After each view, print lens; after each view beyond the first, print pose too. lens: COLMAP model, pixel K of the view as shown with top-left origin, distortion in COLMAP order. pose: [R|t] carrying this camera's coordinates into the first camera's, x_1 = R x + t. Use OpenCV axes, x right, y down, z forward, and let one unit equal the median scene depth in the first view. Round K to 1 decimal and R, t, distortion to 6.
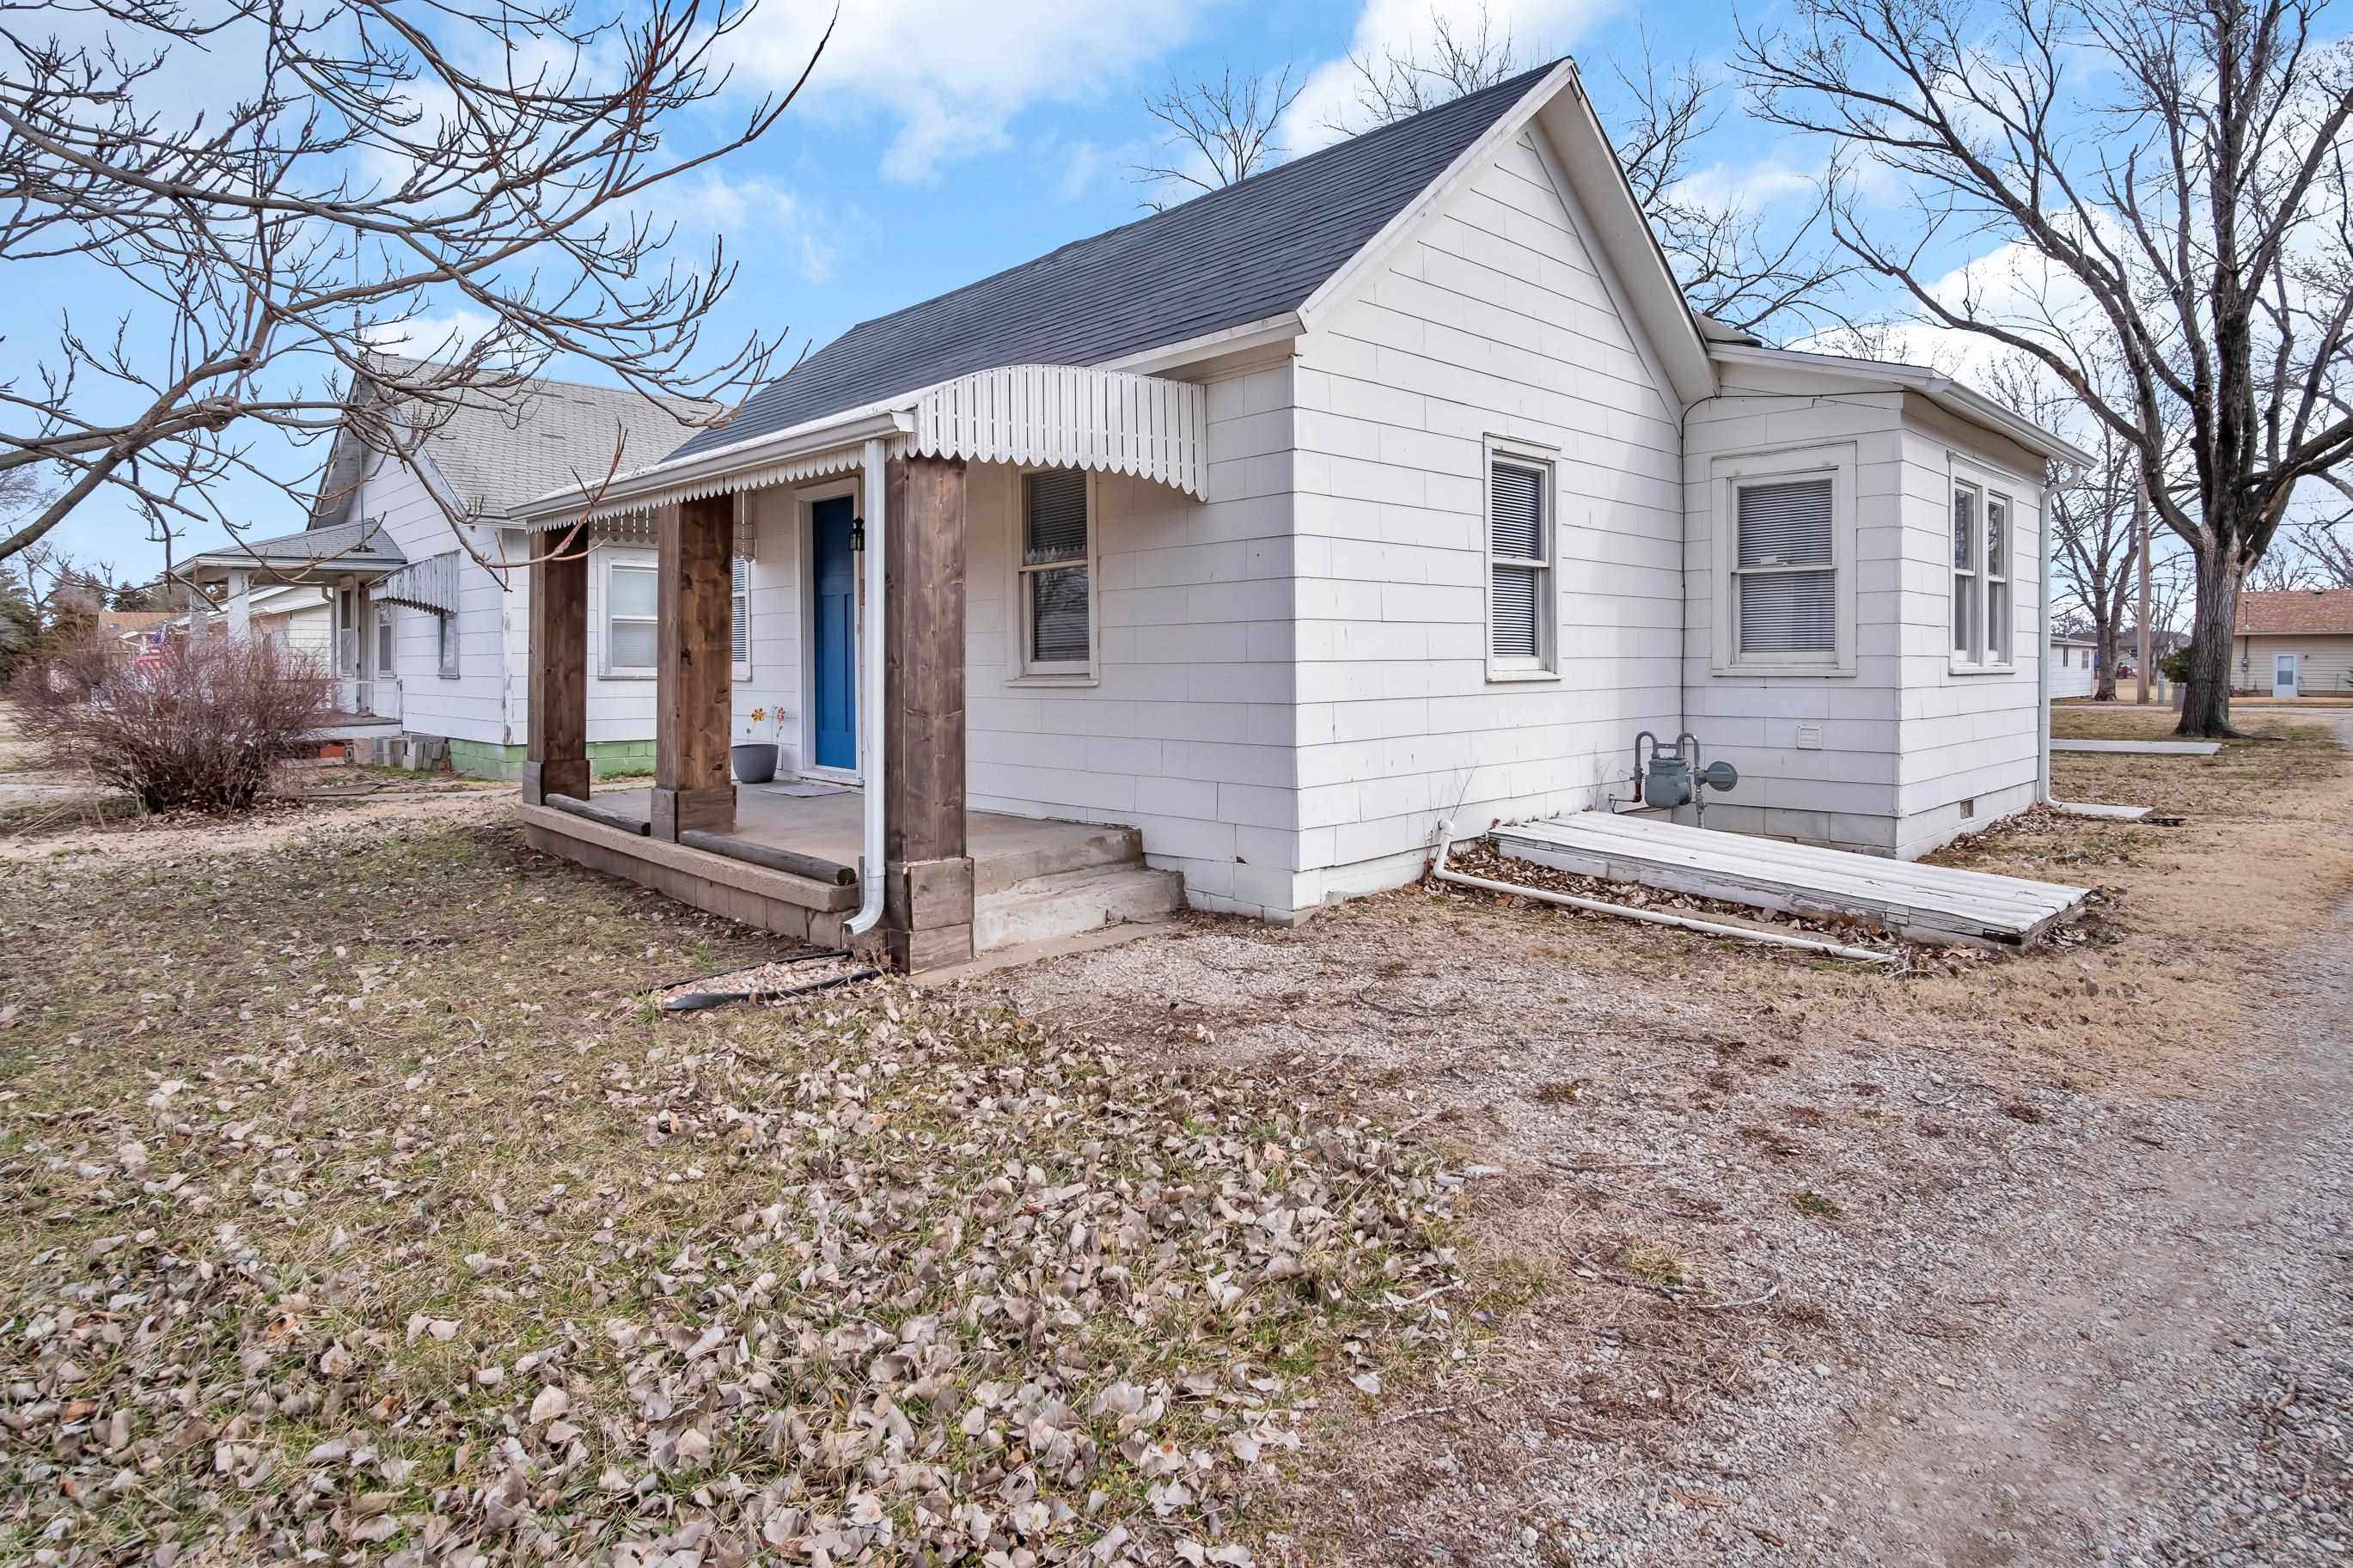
lens RADIAL K [[1301.1, 0, 1122.3], [0, 1301.1, 694.9], [0, 0, 1]] dist [-0.029241, 0.008621]
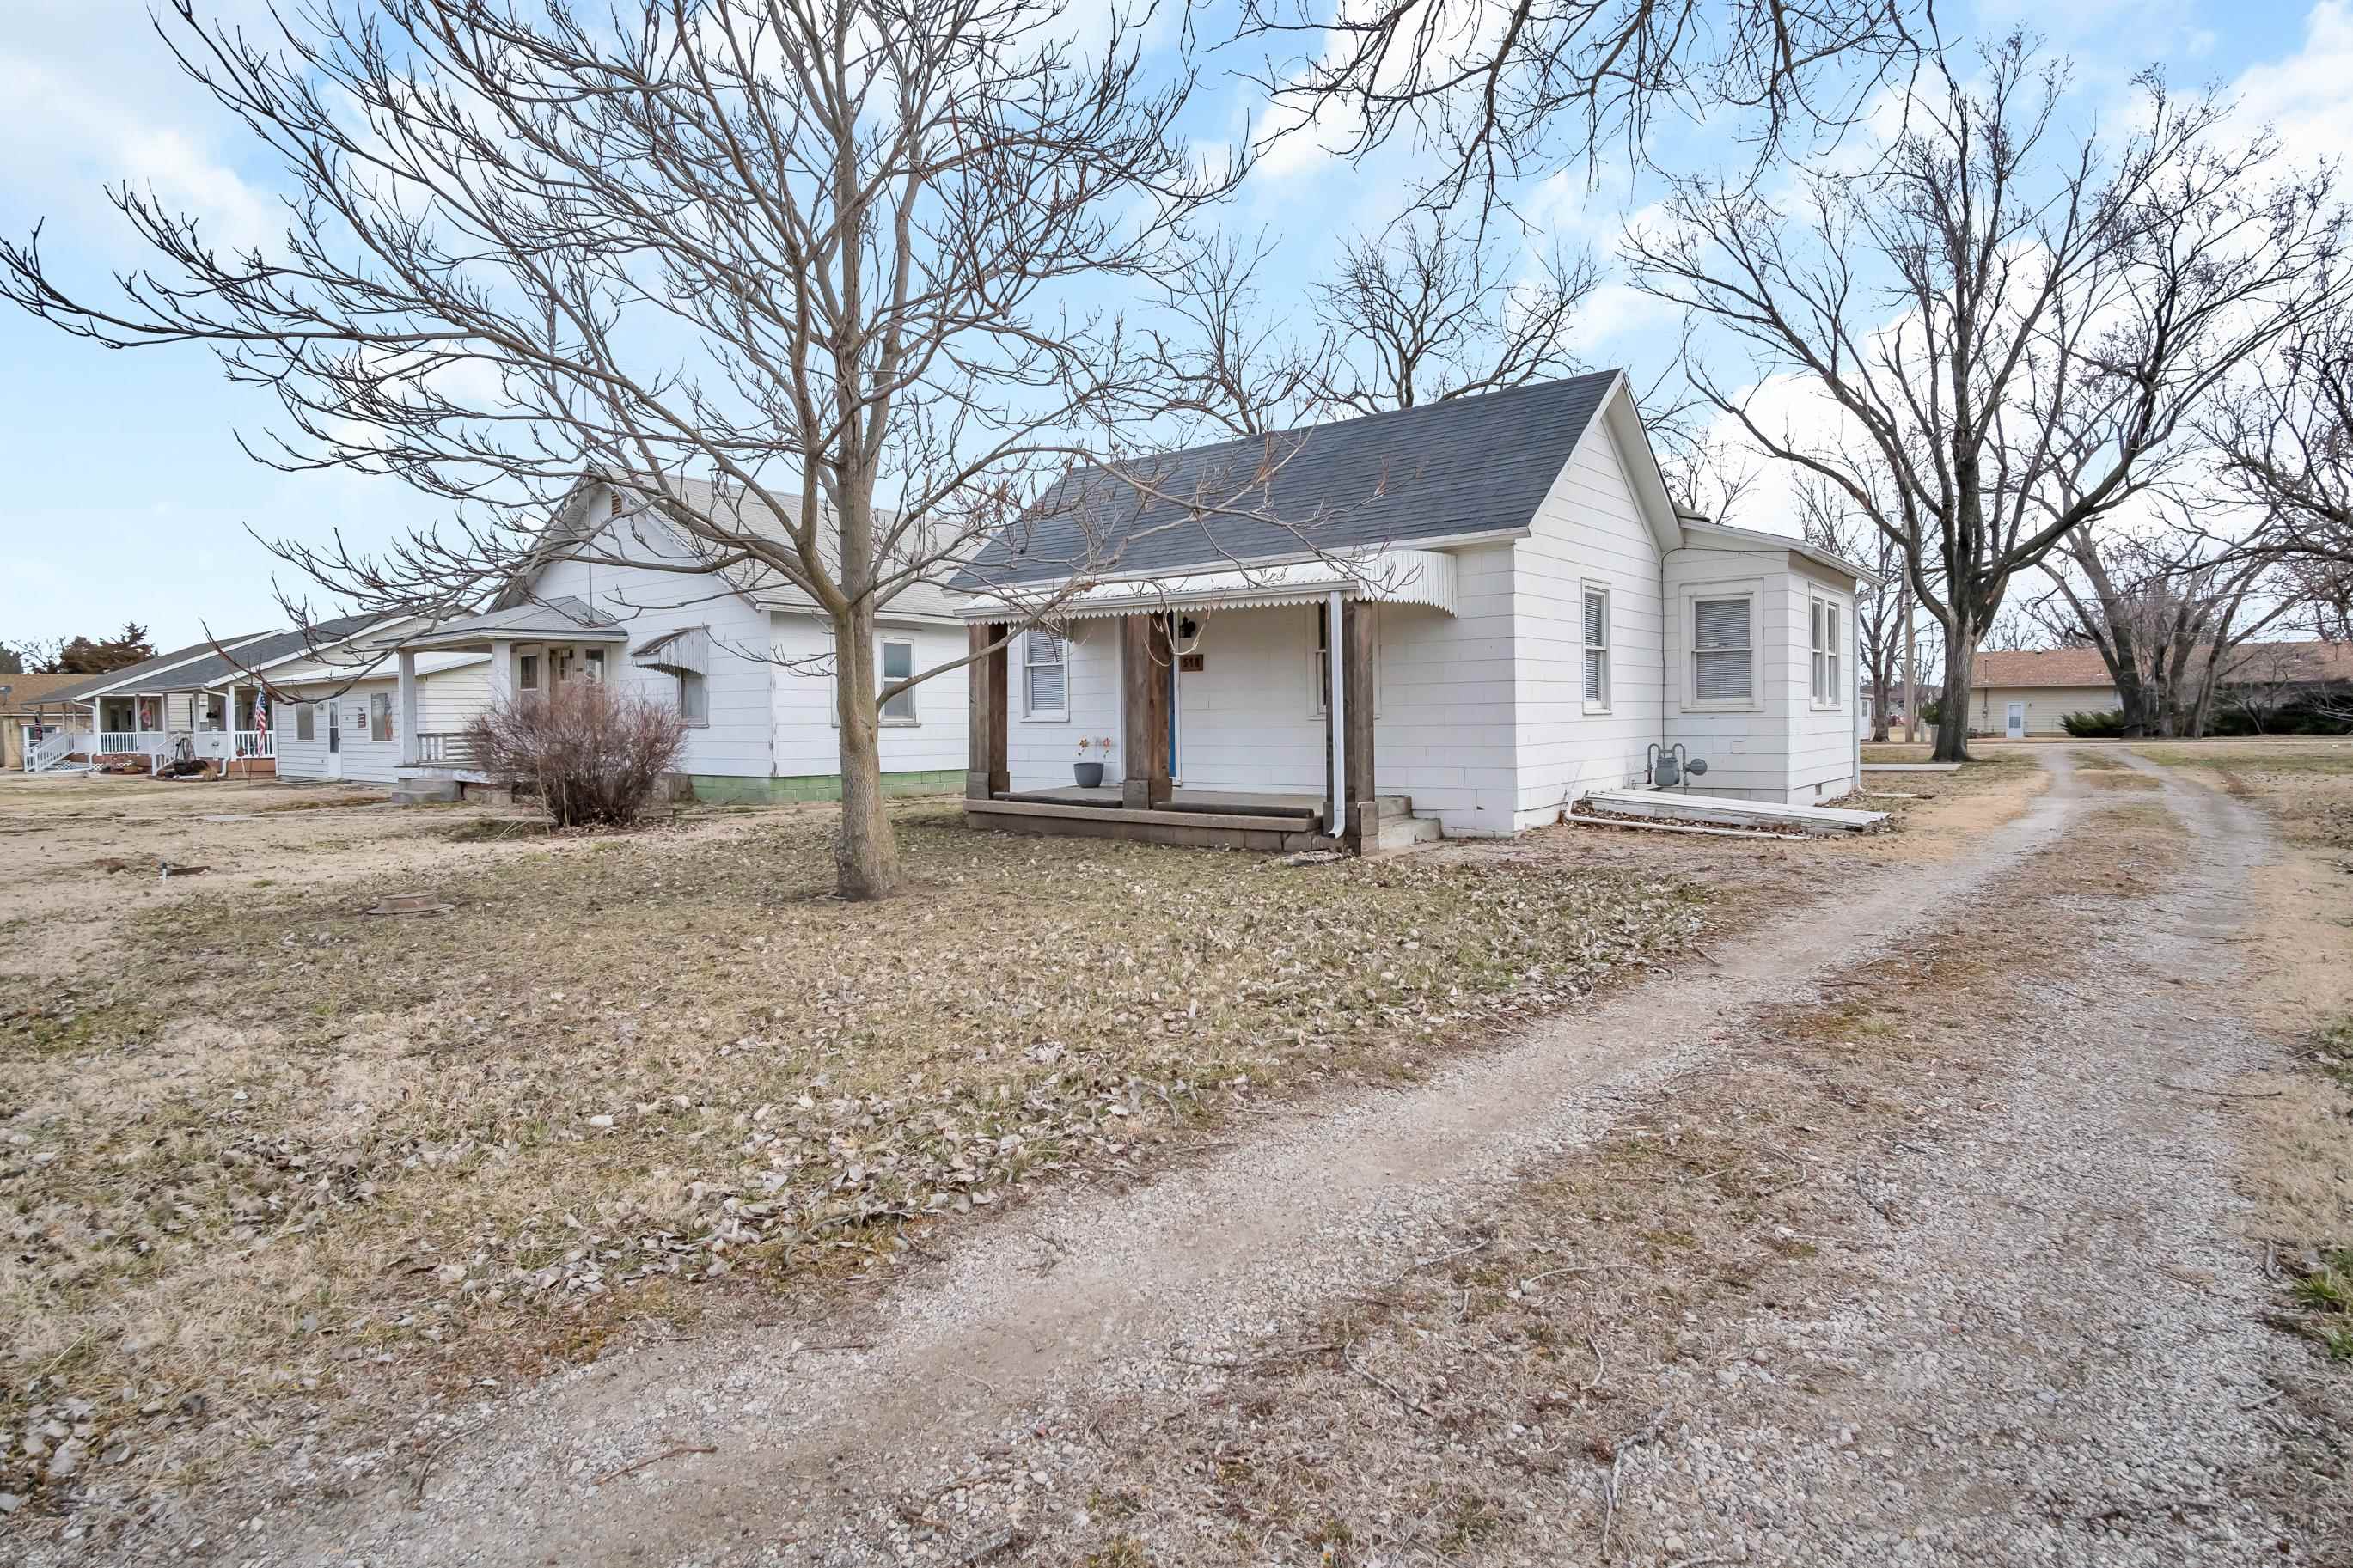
lens RADIAL K [[1276.8, 0, 1175.7], [0, 1276.8, 755.6], [0, 0, 1]] dist [-0.034513, 0.016249]
pose [[0.989084, -0.012516, 0.146822, -0.173337], [0.012104, 0.999920, 0.003701, 0.010900], [-0.146857, -0.001883, 0.989156, -0.214820]]
